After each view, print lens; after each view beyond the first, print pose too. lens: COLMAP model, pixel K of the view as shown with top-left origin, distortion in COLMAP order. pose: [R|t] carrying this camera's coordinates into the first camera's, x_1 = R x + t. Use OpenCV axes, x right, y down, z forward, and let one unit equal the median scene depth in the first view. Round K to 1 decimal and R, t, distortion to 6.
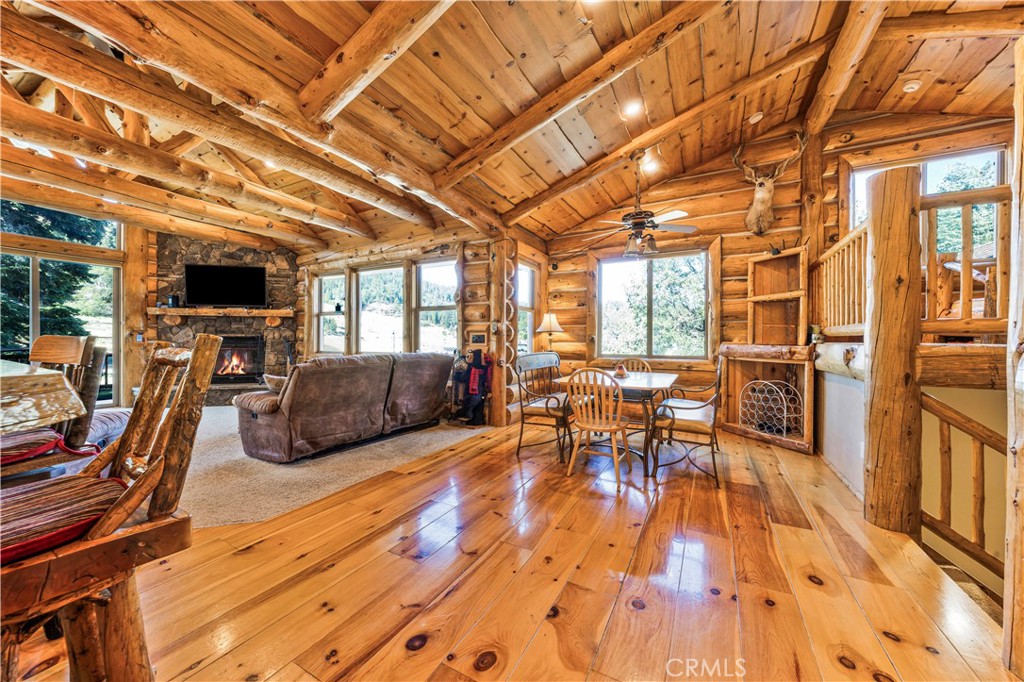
lens RADIAL K [[382.0, 0, 510.4], [0, 382.0, 343.5], [0, 0, 1]] dist [-0.002570, -0.000073]
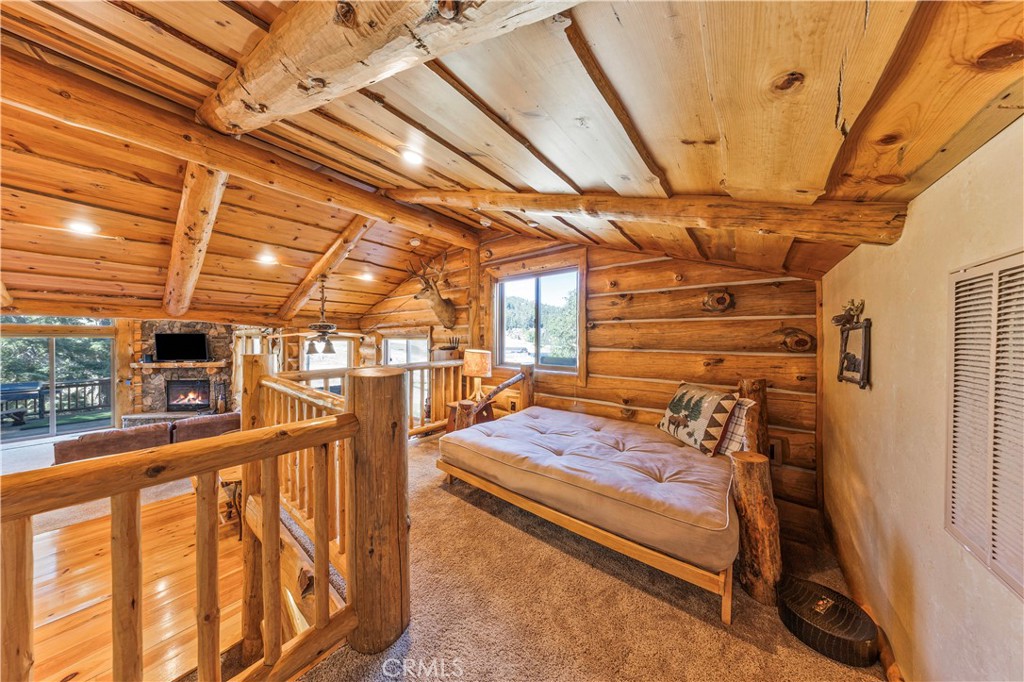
lens RADIAL K [[299.6, 0, 513.4], [0, 299.6, 338.1], [0, 0, 1]] dist [0.000693, 0.000070]
pose [[0.985831, -0.001493, -0.167733, 0.746214], [0.000867, 0.999992, -0.003806, -0.186418], [0.167737, 0.003606, 0.985825, 0.071936]]
